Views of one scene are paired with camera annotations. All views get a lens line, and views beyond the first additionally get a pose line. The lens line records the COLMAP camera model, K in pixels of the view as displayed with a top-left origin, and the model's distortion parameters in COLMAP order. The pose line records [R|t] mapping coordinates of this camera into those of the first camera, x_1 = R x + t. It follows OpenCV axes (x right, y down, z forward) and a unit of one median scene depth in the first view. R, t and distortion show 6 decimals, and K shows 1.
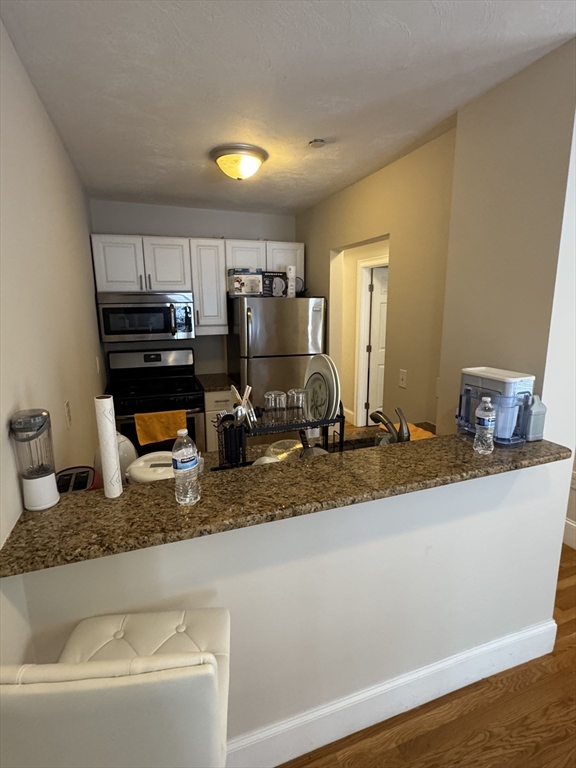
lens RADIAL K [[385.4, 0, 288.0], [0, 385.4, 384.0], [0, 0, 1]] dist [-0.002431, 0.001050]
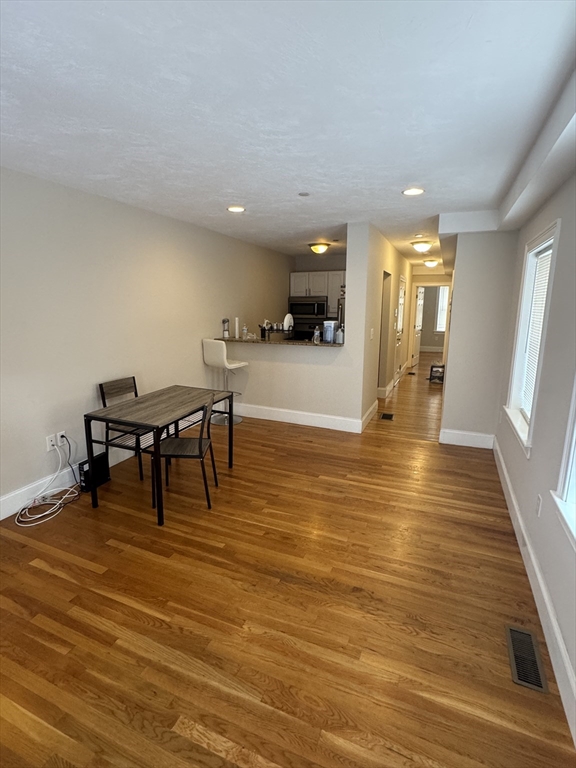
lens RADIAL K [[385.4, 0, 288.0], [0, 385.4, 384.0], [0, 0, 1]] dist [-0.002431, 0.001050]
pose [[0.736050, 0.148368, -0.660467, 1.145091], [-0.154253, 0.986777, 0.049766, 0.178250], [0.659118, 0.065249, 0.749204, -0.753915]]
